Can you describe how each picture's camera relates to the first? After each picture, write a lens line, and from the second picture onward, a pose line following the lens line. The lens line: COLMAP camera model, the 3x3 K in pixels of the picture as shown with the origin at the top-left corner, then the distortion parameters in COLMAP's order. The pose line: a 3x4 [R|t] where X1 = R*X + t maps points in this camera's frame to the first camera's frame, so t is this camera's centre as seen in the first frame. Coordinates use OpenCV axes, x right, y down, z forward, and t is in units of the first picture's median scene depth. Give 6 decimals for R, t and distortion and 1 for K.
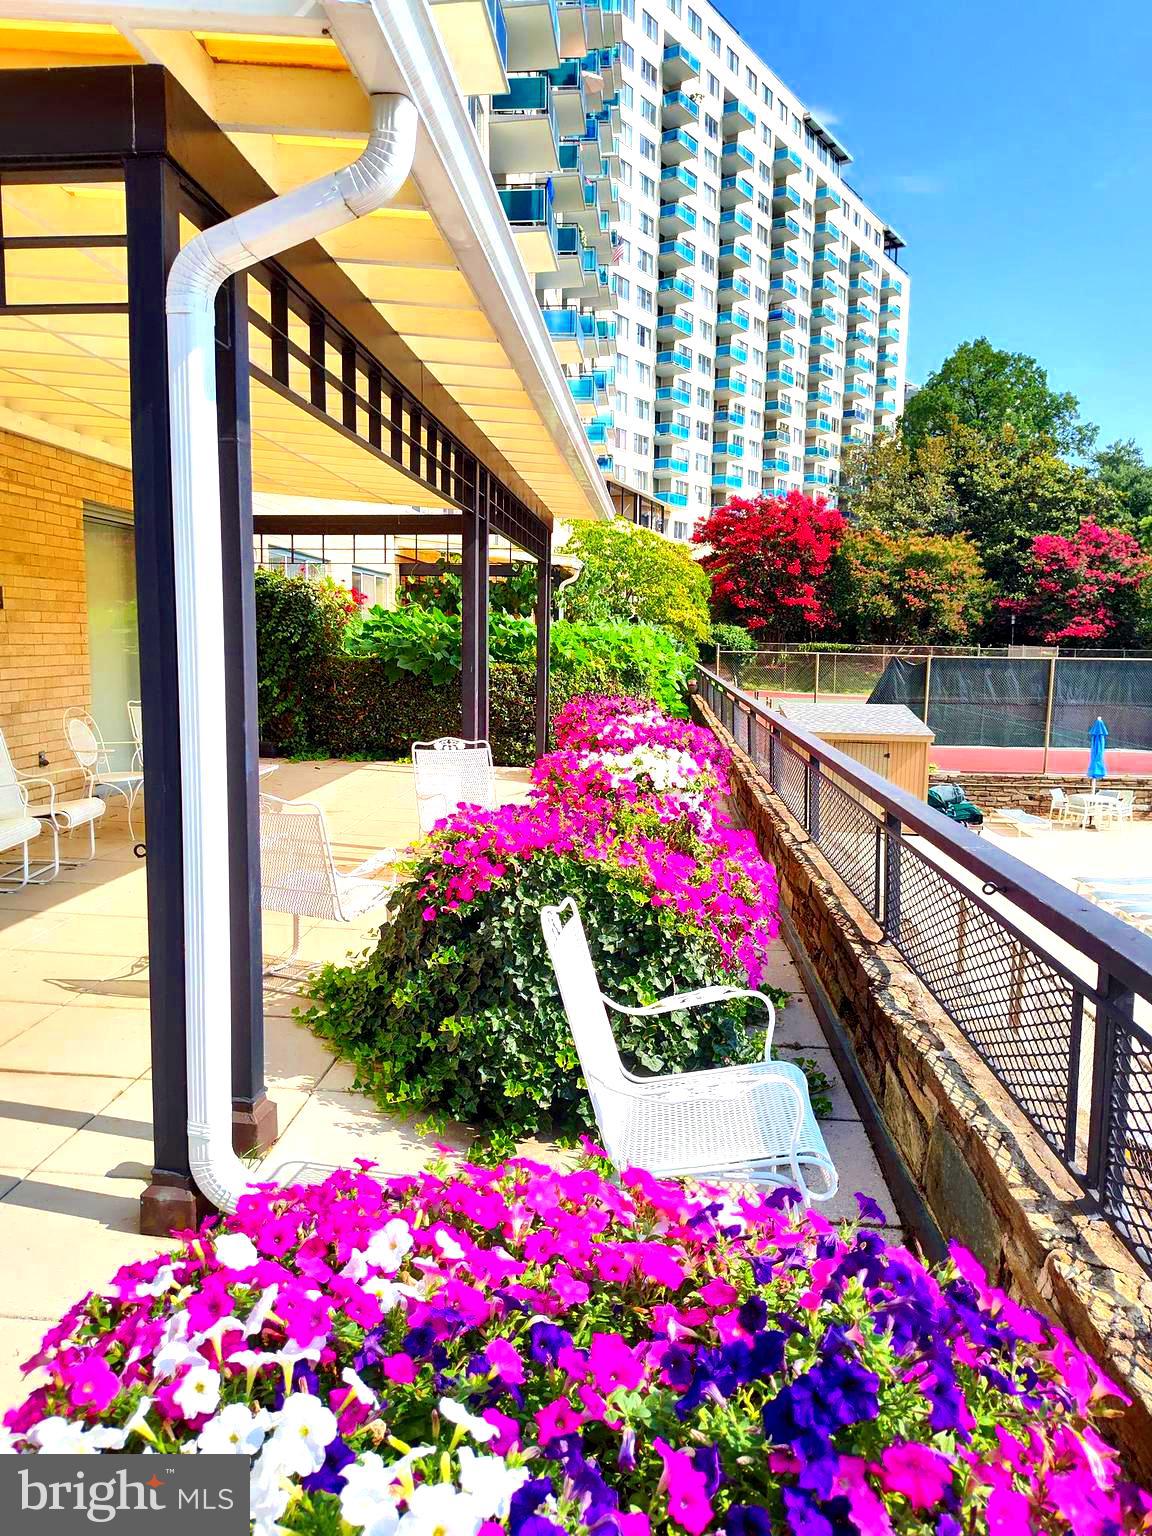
lens RADIAL K [[1050.6, 0, 548.7], [0, 1050.6, 770.0], [0, 0, 1]] dist [0.055709, -0.076684]
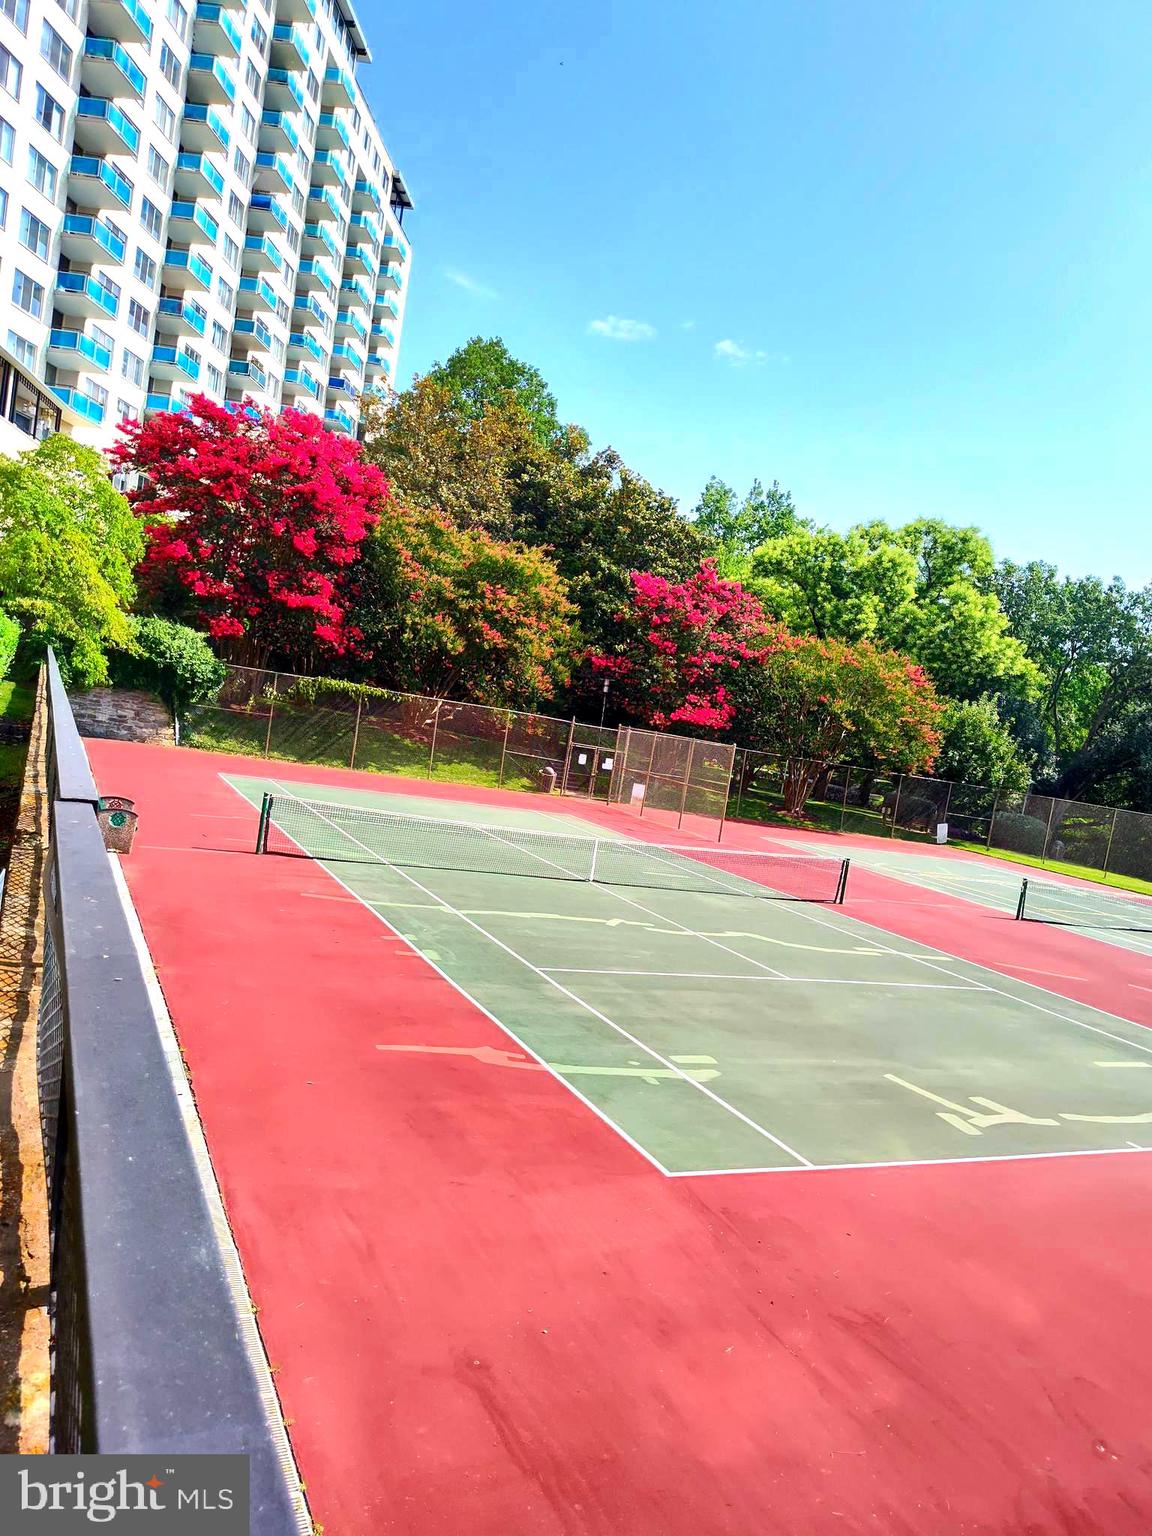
lens RADIAL K [[1050.6, 0, 548.7], [0, 1050.6, 770.0], [0, 0, 1]] dist [0.055709, -0.076684]
pose [[0.844311, 0.091105, 0.528051, 0.051732], [-0.077643, 0.995841, -0.047668, -0.048436], [-0.530198, -0.000753, 0.847874, 0.409323]]
